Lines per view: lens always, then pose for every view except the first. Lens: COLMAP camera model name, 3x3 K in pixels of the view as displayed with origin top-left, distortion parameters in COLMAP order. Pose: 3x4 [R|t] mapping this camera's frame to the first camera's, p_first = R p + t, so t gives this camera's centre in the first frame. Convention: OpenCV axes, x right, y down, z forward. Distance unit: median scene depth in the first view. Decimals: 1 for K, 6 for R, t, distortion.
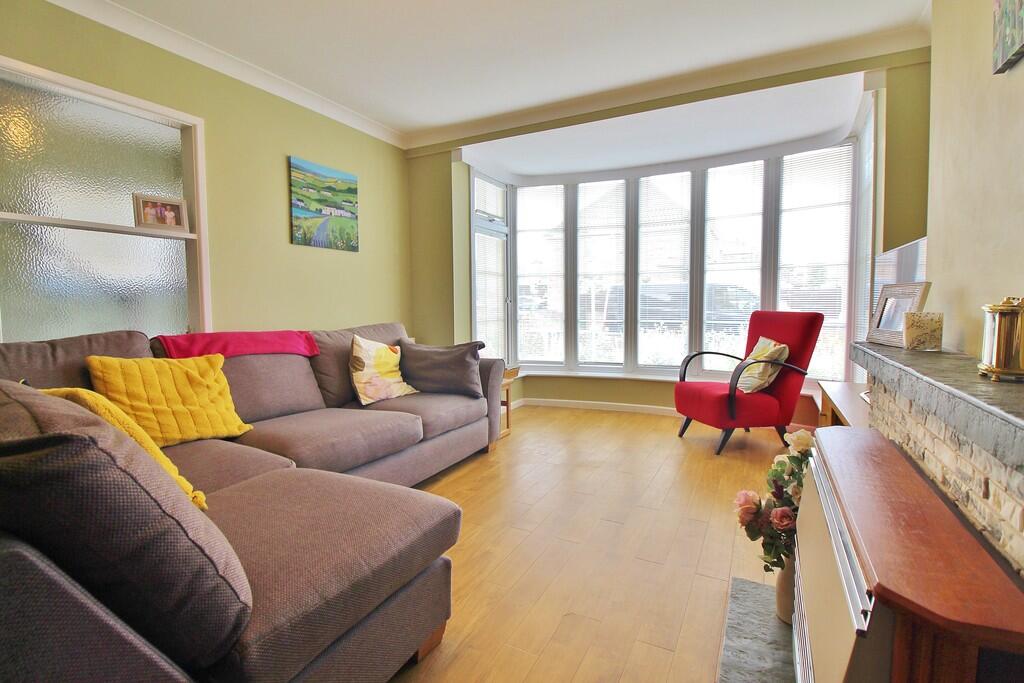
lens RADIAL K [[481.9, 0, 519.4], [0, 481.9, 340.4], [0, 0, 1]] dist [-0.004992, -0.009556]
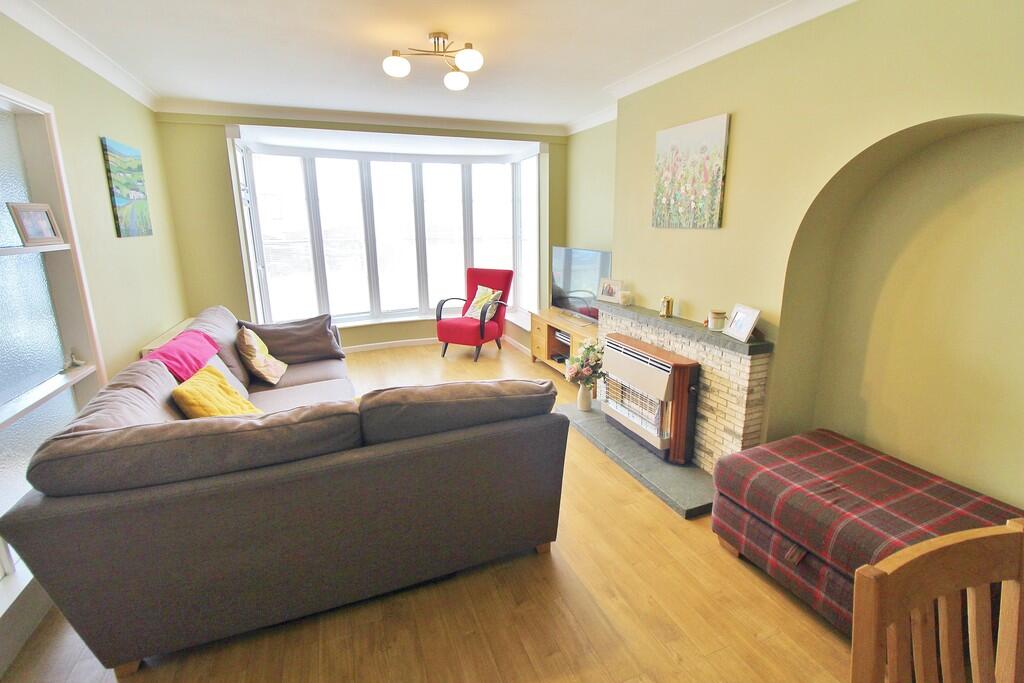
lens RADIAL K [[481.9, 0, 522.3], [0, 481.9, 332.8], [0, 0, 1]] dist [-0.004992, -0.009556]
pose [[0.642543, -0.172821, 0.746506, -0.668258], [0.057129, 0.982327, 0.178243, -0.137482], [-0.764117, -0.071881, 0.641061, -0.164153]]
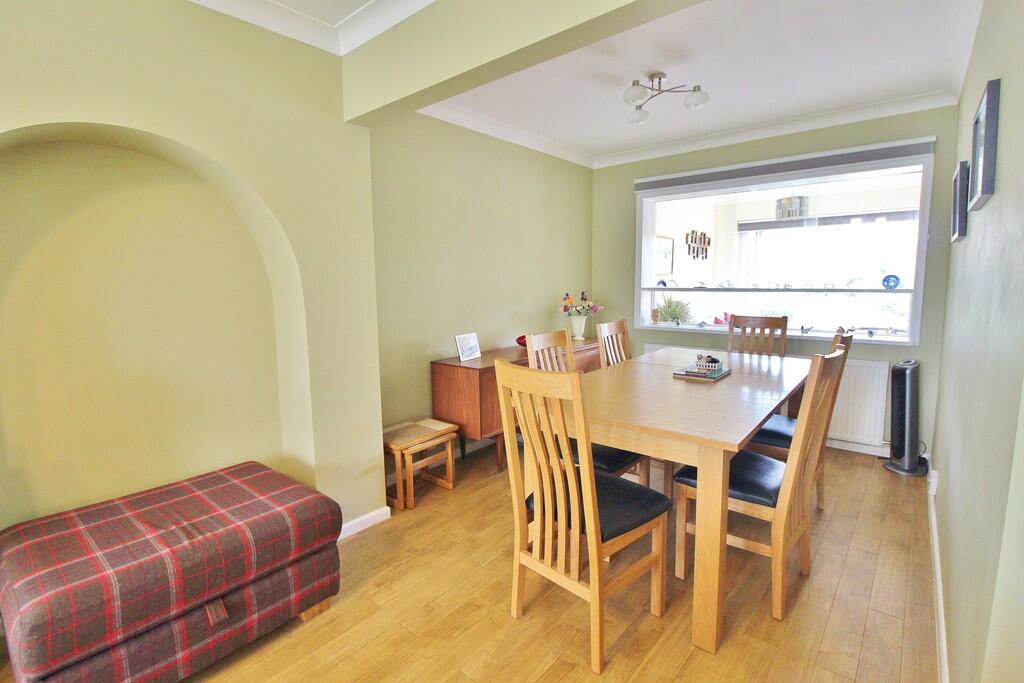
lens RADIAL K [[481.9, 0, 516.2], [0, 481.9, 340.7], [0, 0, 1]] dist [-0.004992, -0.009556]
pose [[-0.978867, -0.006678, 0.204390, -0.472130], [0.034141, 0.980102, 0.195534, -0.107740], [-0.201629, 0.198380, -0.959162, 0.272401]]
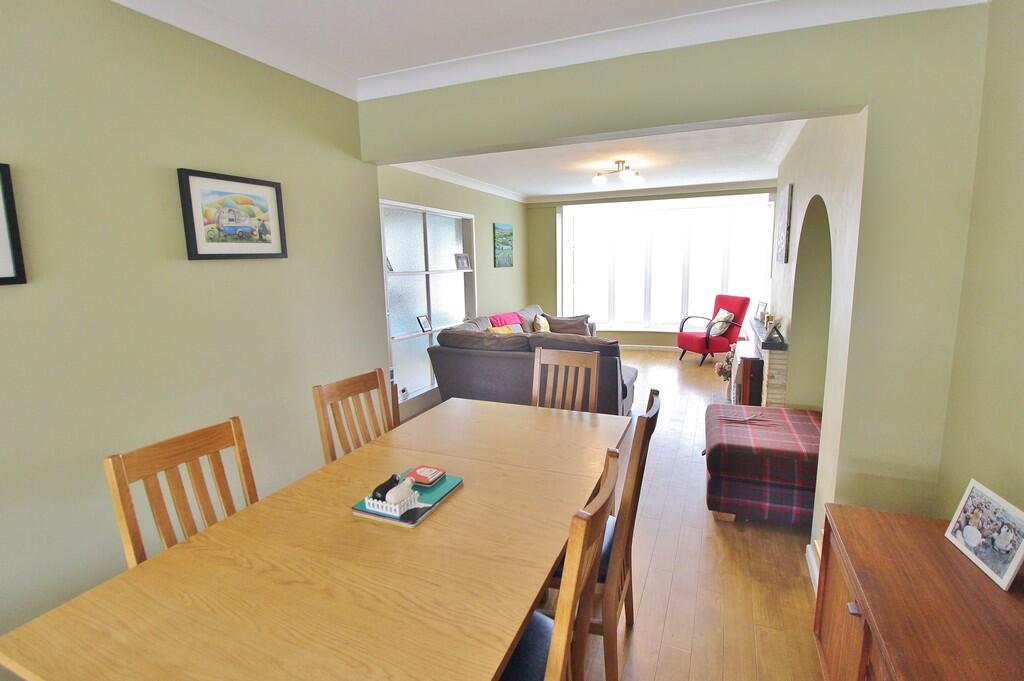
lens RADIAL K [[481.9, 0, 511.6], [0, 481.9, 337.3], [0, 0, 1]] dist [-0.004992, -0.009556]
pose [[0.996529, -0.024674, 0.079506, -0.553486], [0.017573, 0.995894, 0.088804, -0.086328], [-0.081370, -0.087099, 0.992871, -0.976594]]
